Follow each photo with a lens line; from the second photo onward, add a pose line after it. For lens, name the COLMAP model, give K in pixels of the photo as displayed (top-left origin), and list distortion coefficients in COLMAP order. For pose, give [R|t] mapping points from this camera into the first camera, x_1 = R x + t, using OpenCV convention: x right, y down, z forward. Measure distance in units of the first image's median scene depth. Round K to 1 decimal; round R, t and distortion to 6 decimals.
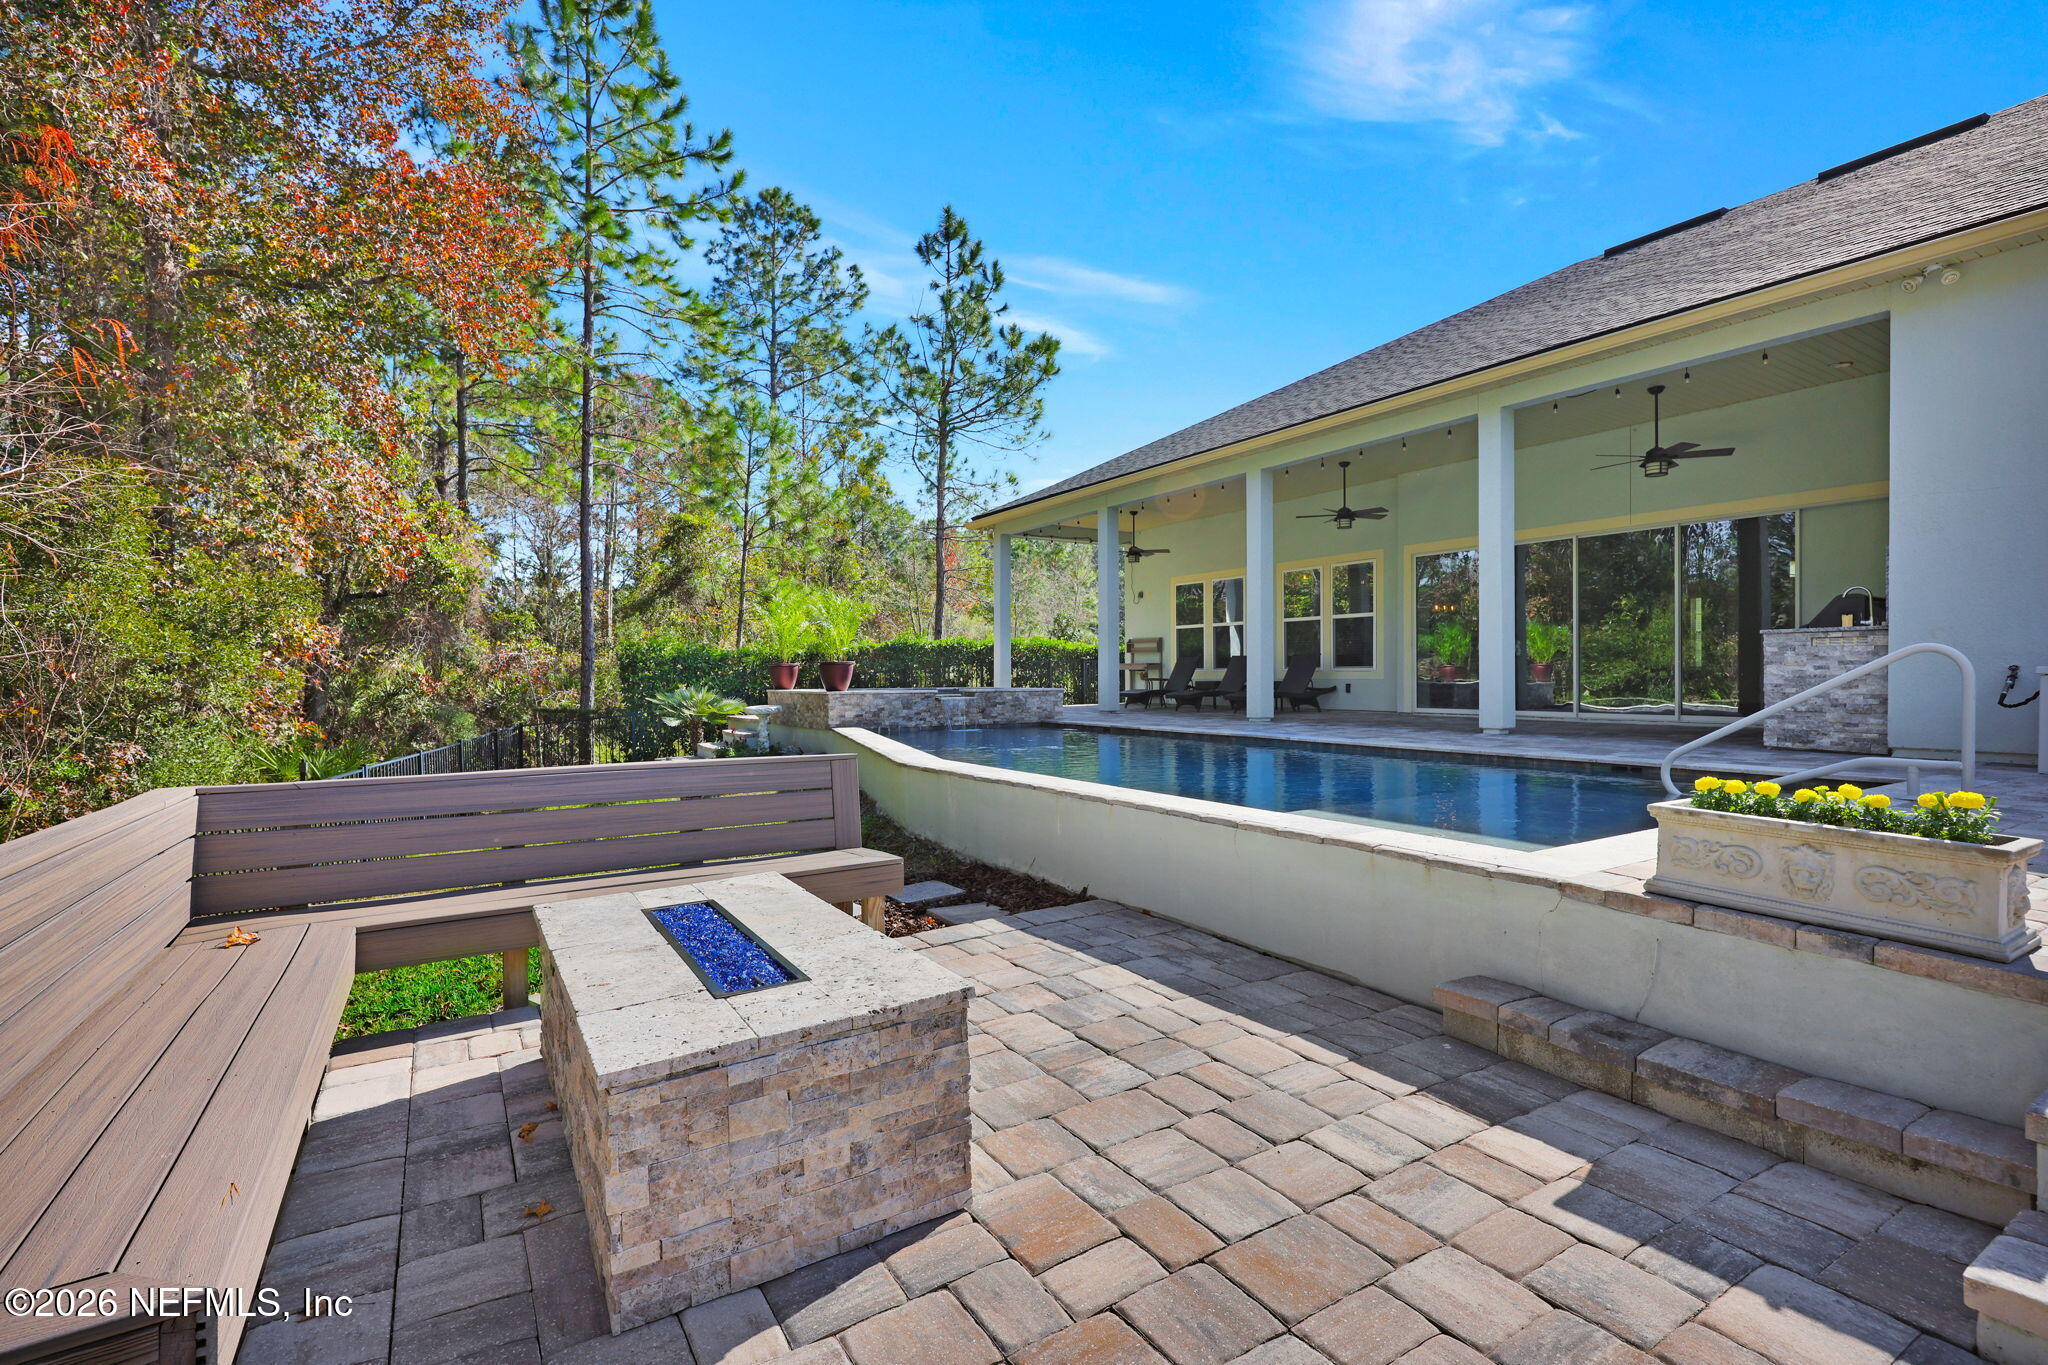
lens RADIAL K [[928.9, 0, 1034.2], [0, 928.9, 677.0], [0, 0, 1]] dist [0.000291, -0.000059]
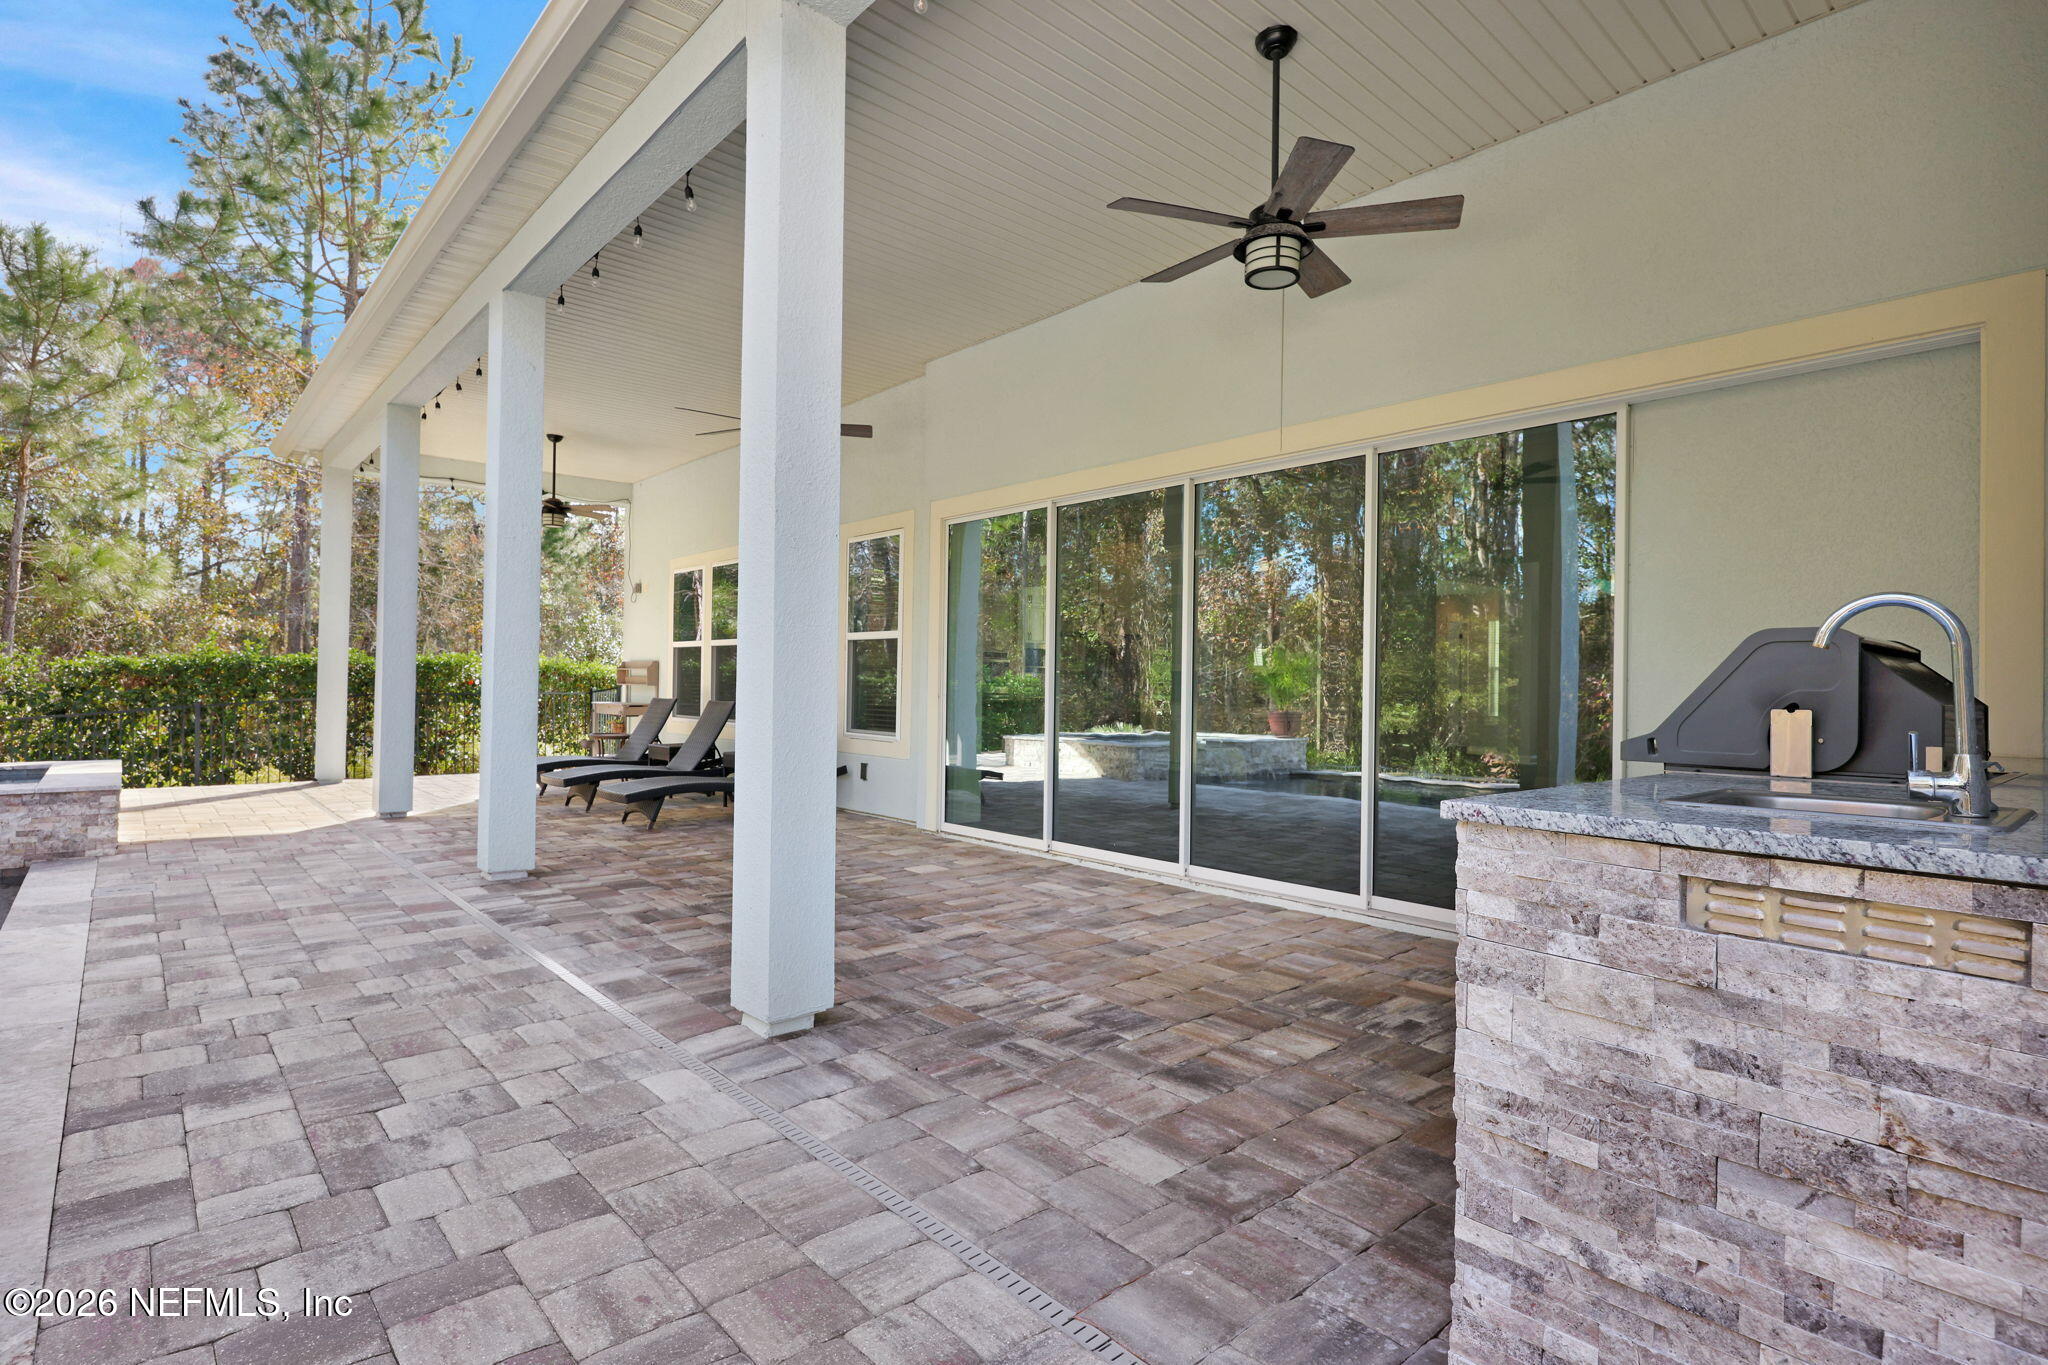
lens RADIAL K [[1030.9, 0, 1019.8], [0, 1030.9, 678.6], [0, 0, 1]] dist [-0.002714, -0.000156]
pose [[0.987581, 0.021147, 0.155680, 0.363090], [-0.019744, 0.999749, -0.010556, -0.040047], [-0.155864, 0.007352, 0.987751, 0.440507]]
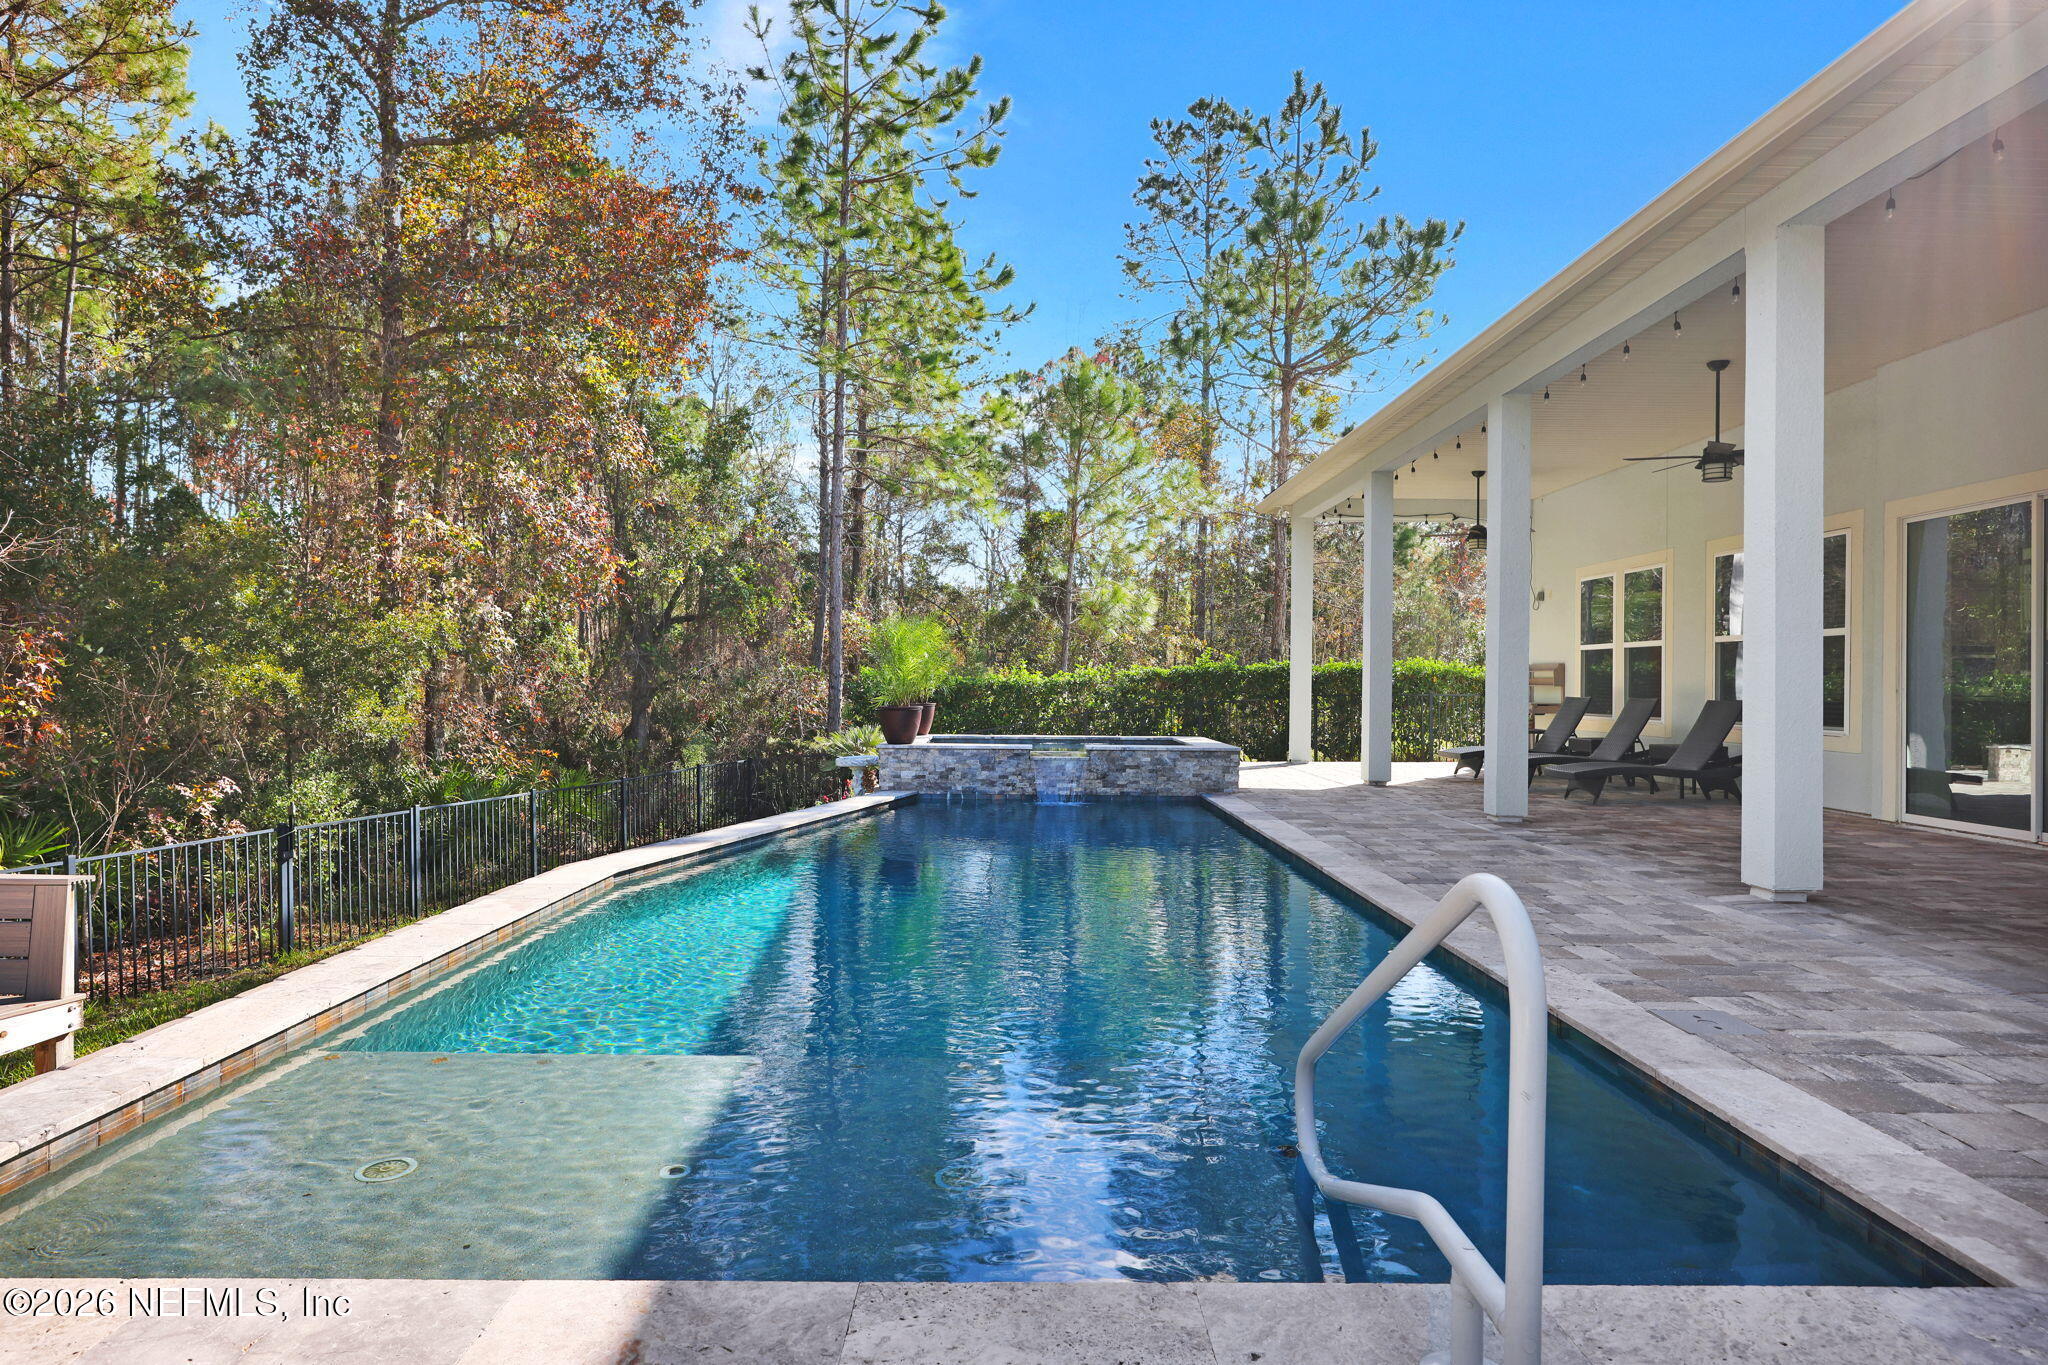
lens RADIAL K [[1153.9, 0, 1016.1], [0, 1153.9, 681.5], [0, 0, 1]] dist [-0.002439, -0.001660]
pose [[0.844902, 0.011846, -0.534790, 0.334876], [-0.015338, 0.999880, -0.002085, -0.031545], [0.534701, 0.009964, 0.844983, 0.189830]]
